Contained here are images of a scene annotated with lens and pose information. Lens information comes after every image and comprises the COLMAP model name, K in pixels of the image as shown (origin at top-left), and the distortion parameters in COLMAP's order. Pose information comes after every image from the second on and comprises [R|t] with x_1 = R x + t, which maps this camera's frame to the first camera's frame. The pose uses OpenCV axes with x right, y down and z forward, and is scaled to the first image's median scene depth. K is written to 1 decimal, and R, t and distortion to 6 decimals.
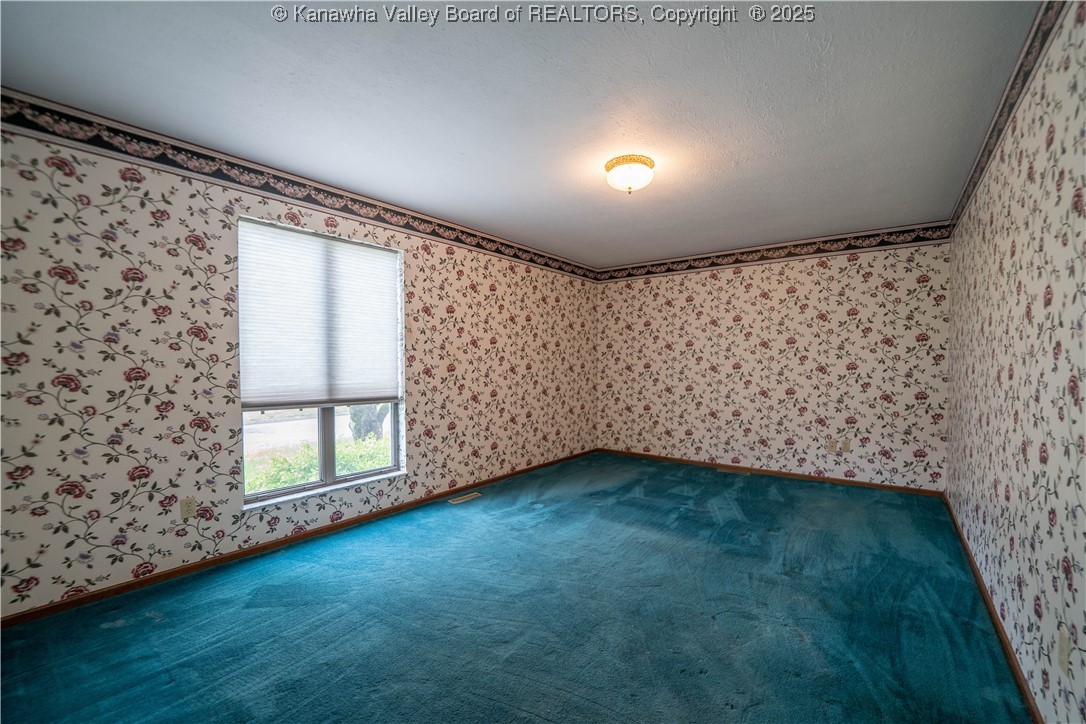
lens RADIAL K [[449.8, 0, 539.8], [0, 449.8, 363.2], [0, 0, 1]] dist [-0.002795, -0.000301]
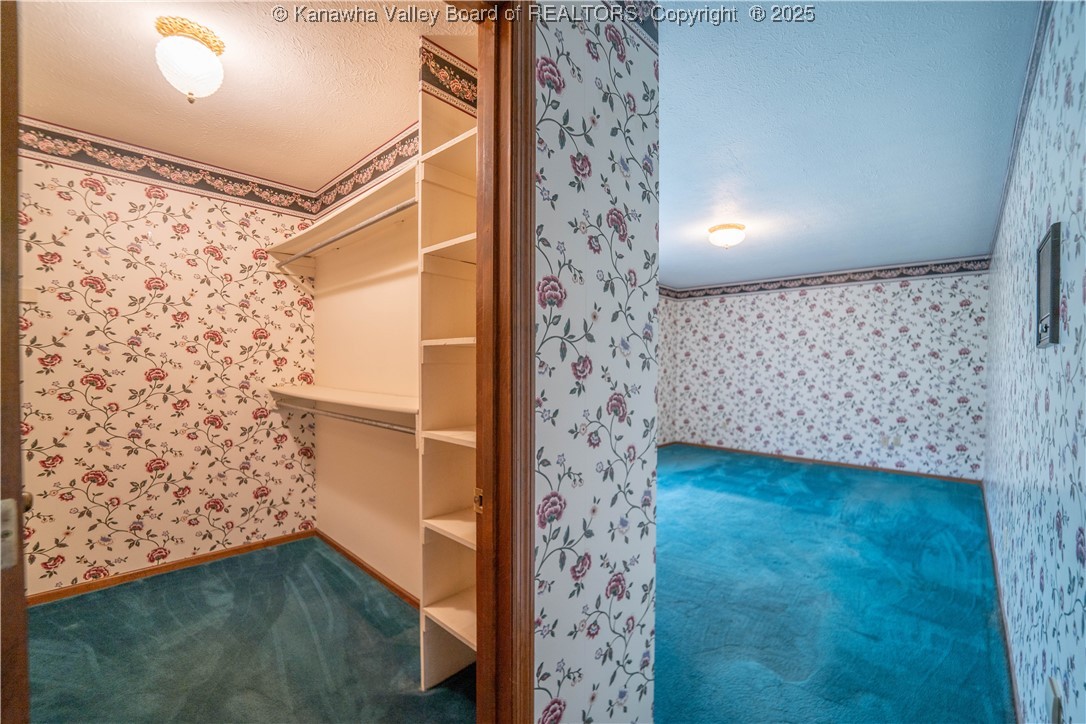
lens RADIAL K [[449.8, 0, 546.4], [0, 449.8, 364.7], [0, 0, 1]] dist [-0.002795, -0.000301]
pose [[0.996094, 0.010714, -0.087645, -0.154107], [-0.010854, 0.999940, -0.001119, -0.008428], [0.087628, 0.002066, 0.996151, -0.288888]]
